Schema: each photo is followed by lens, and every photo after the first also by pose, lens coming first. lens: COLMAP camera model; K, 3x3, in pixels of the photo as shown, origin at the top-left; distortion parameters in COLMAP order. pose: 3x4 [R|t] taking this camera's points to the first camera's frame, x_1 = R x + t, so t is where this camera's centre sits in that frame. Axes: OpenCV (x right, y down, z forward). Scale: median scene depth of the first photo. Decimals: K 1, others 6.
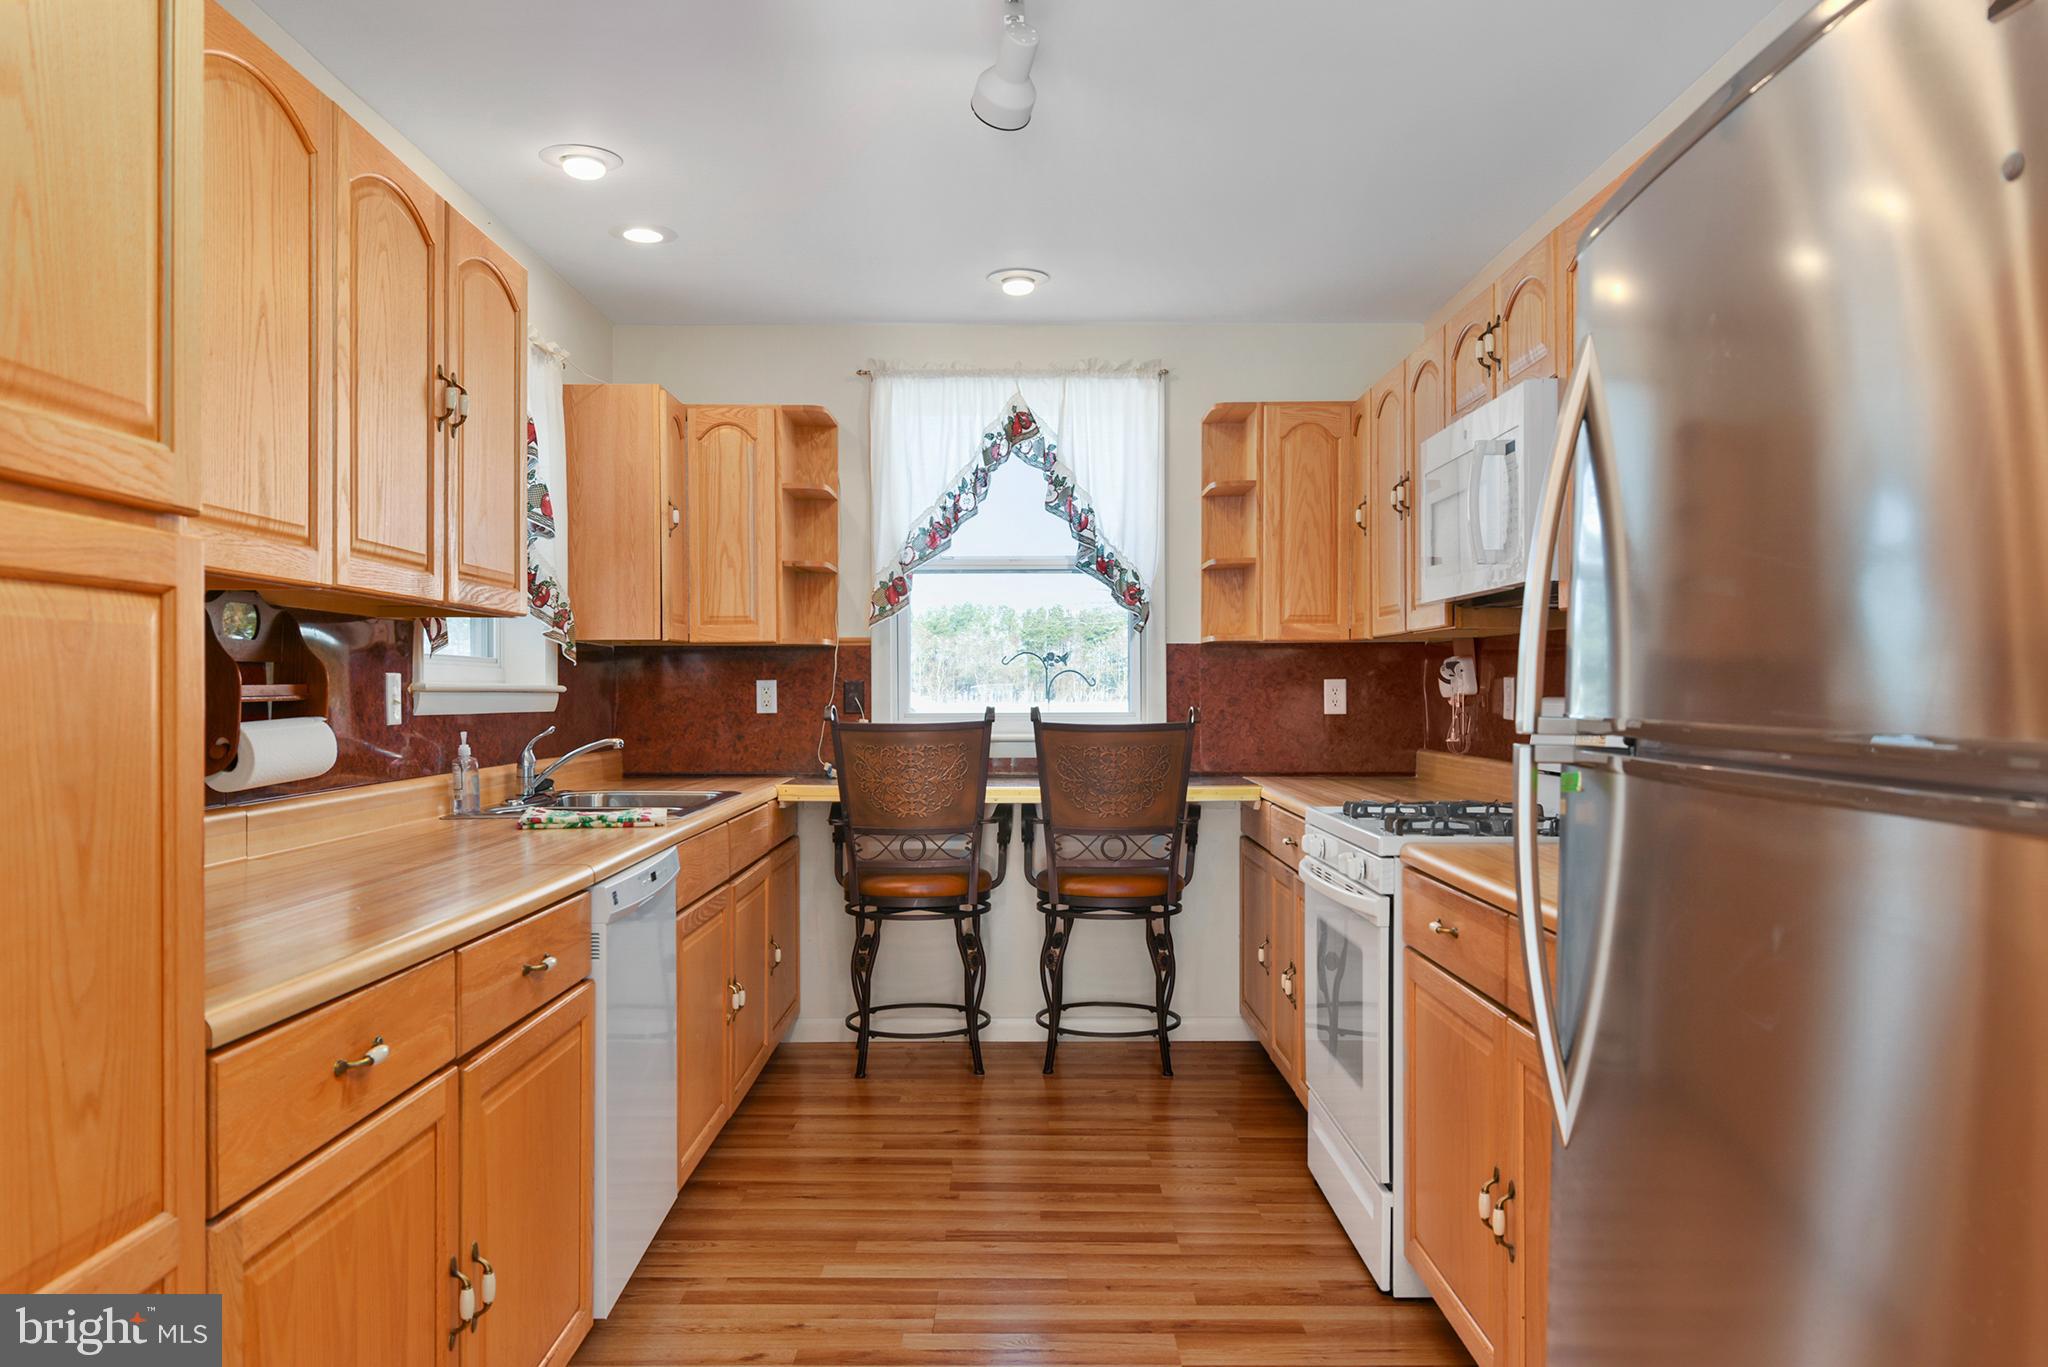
lens RADIAL K [[1418.3, 0, 993.7], [0, 1418.3, 697.4], [0, 0, 1]] dist [0.024790, 0.010023]
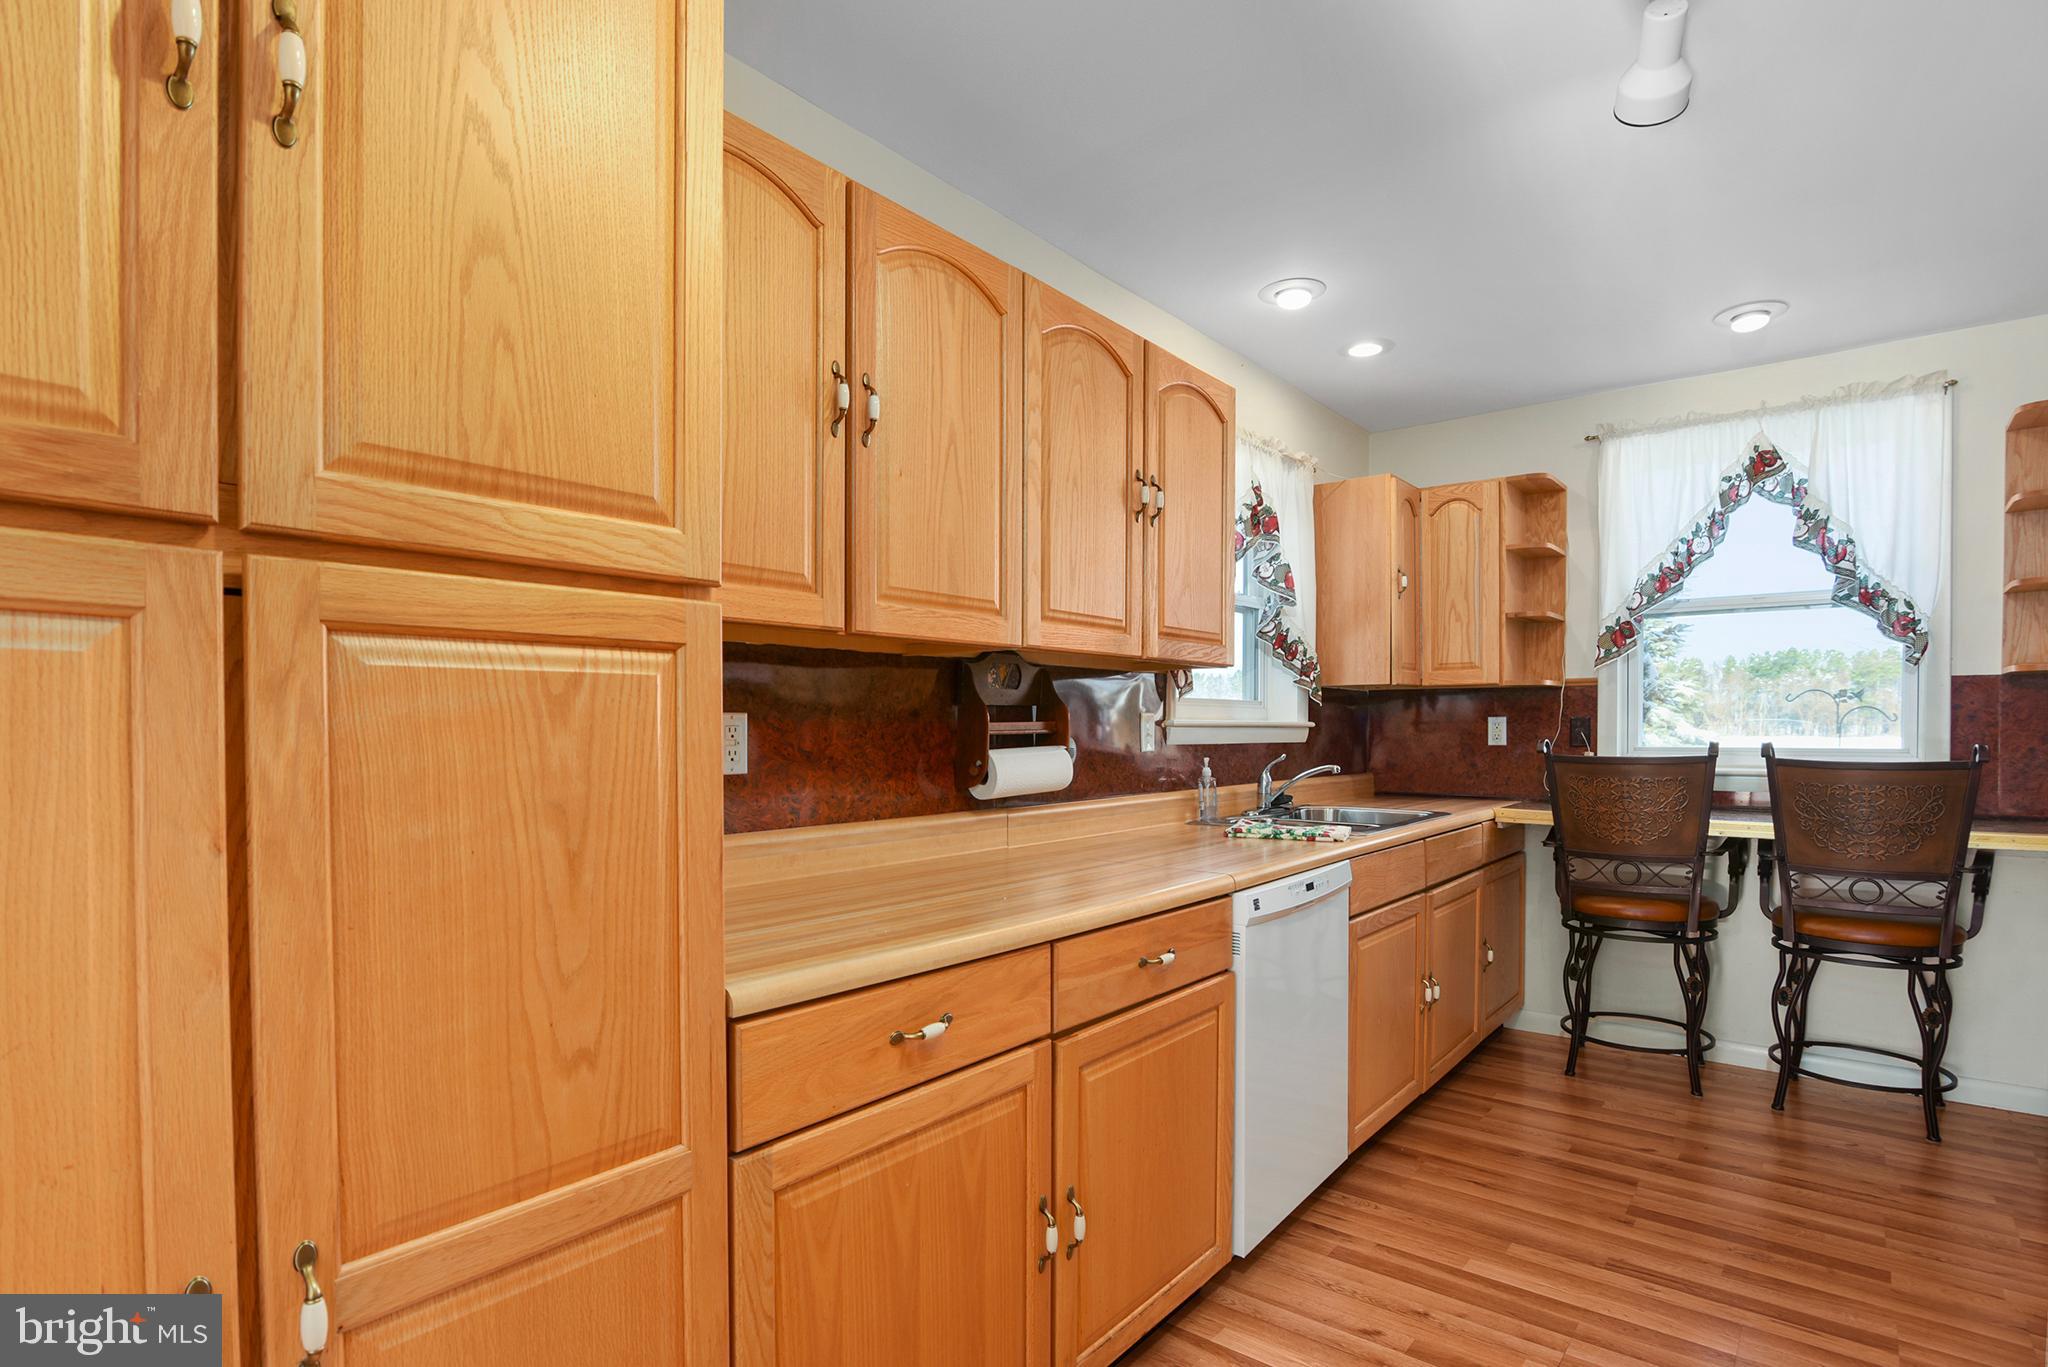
lens RADIAL K [[1014.1, 0, 1043.1], [0, 1014.1, 746.0], [0, 0, 1]] dist [-0.007819, -0.001972]
pose [[0.796508, 0.012570, -0.604498, 0.054087], [-0.003022, 0.999854, 0.016809, -0.001231], [0.604621, -0.011561, 0.796429, 0.131652]]
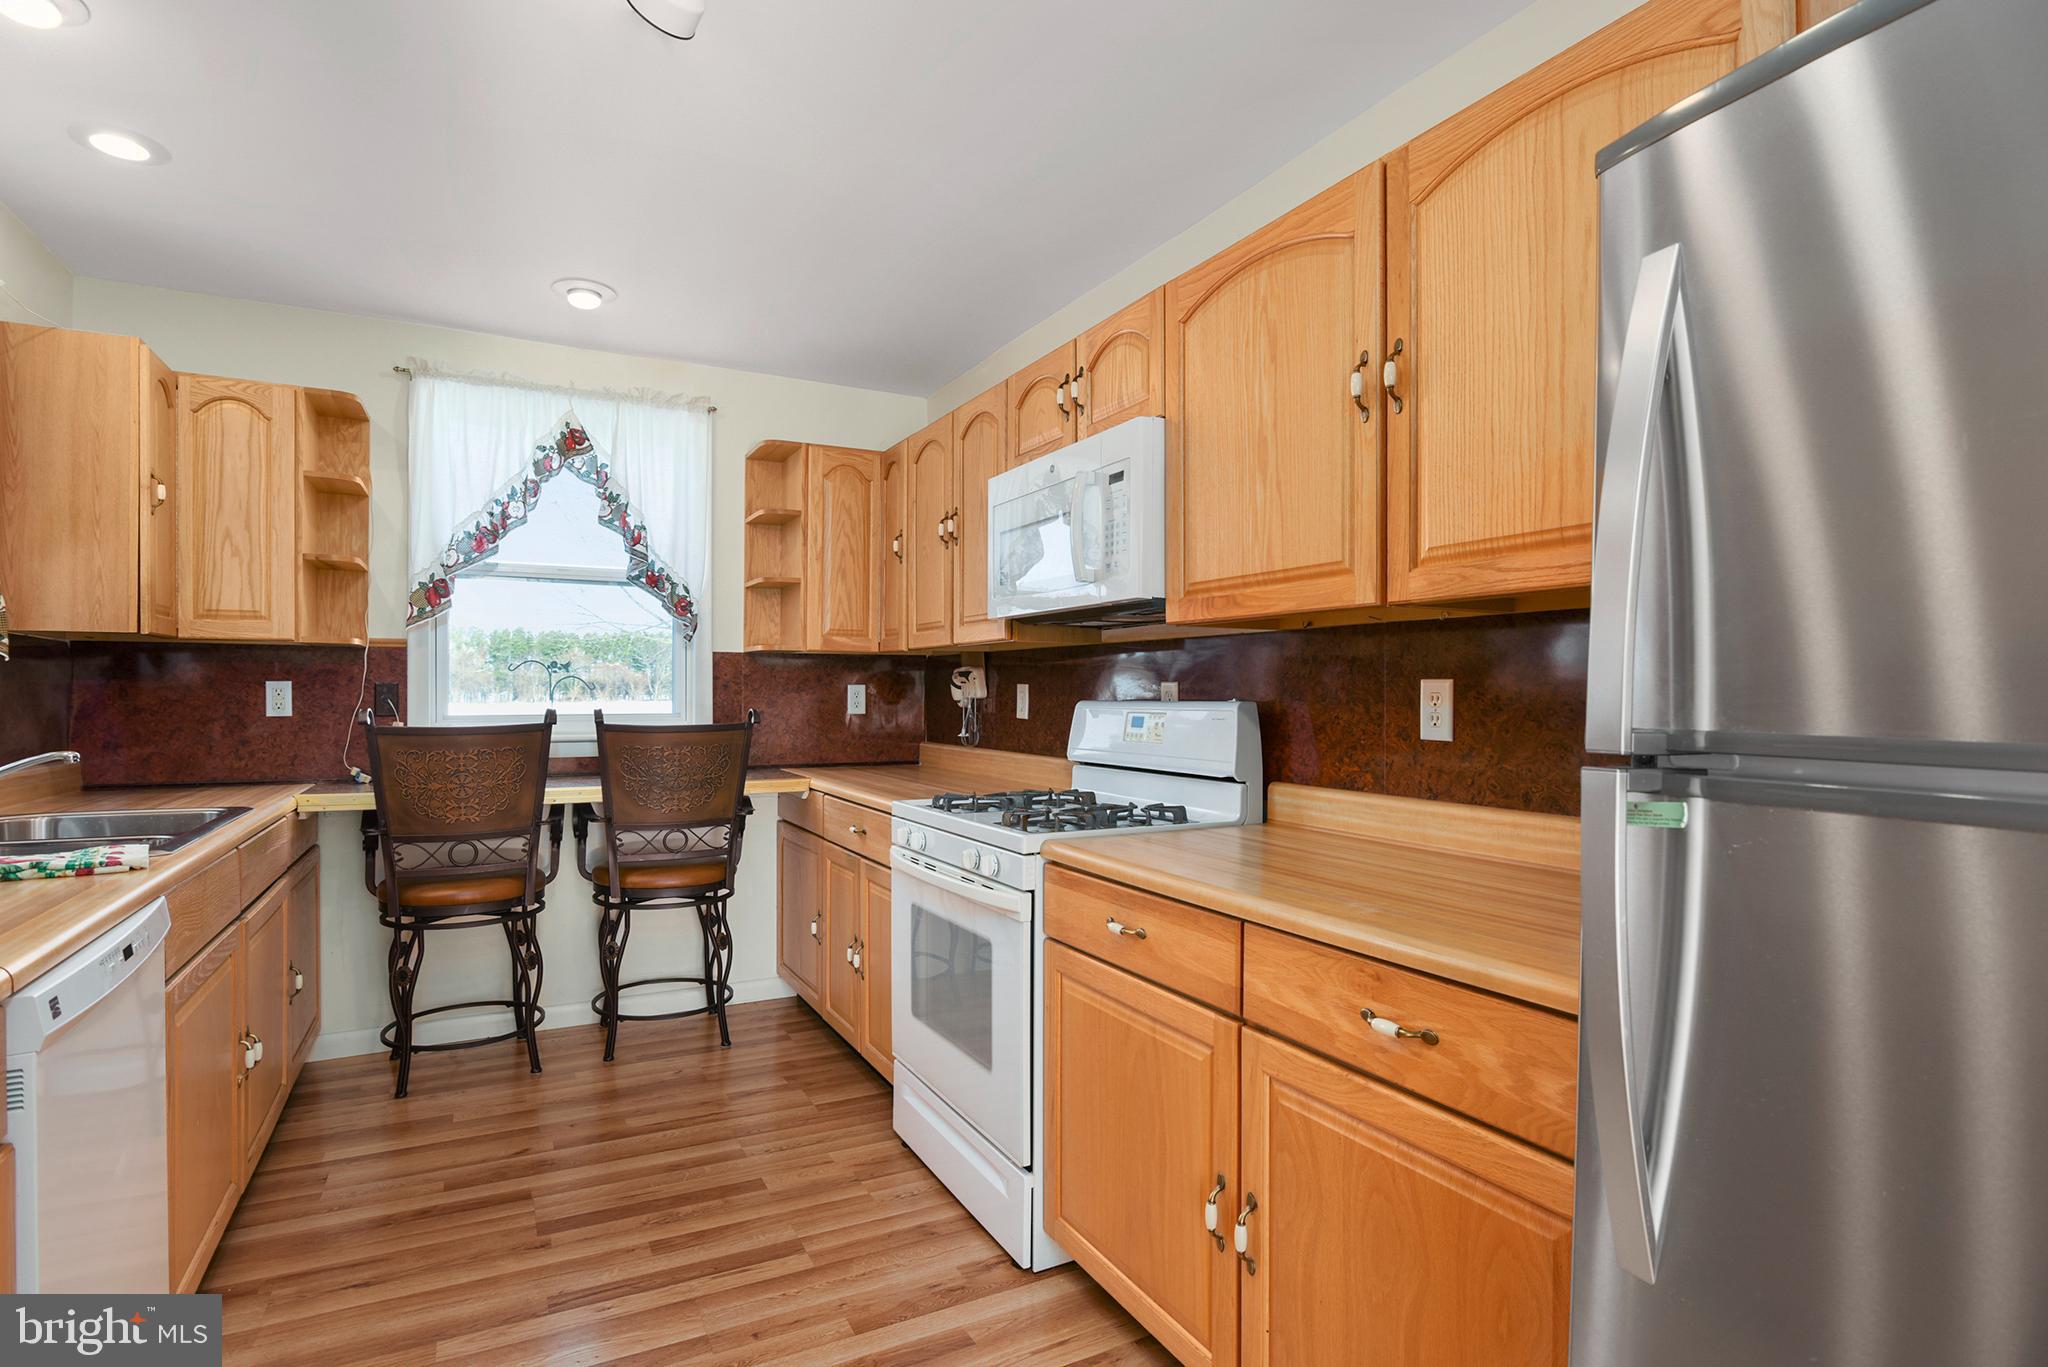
lens RADIAL K [[1014.1, 0, 1008.6], [0, 1014.1, 693.5], [0, 0, 1]] dist [-0.007819, -0.001972]
pose [[0.884412, 0.003635, 0.466693, -0.052494], [-0.001361, 0.999986, -0.005209, -0.001341], [-0.466705, 0.003972, 0.884404, 0.214941]]
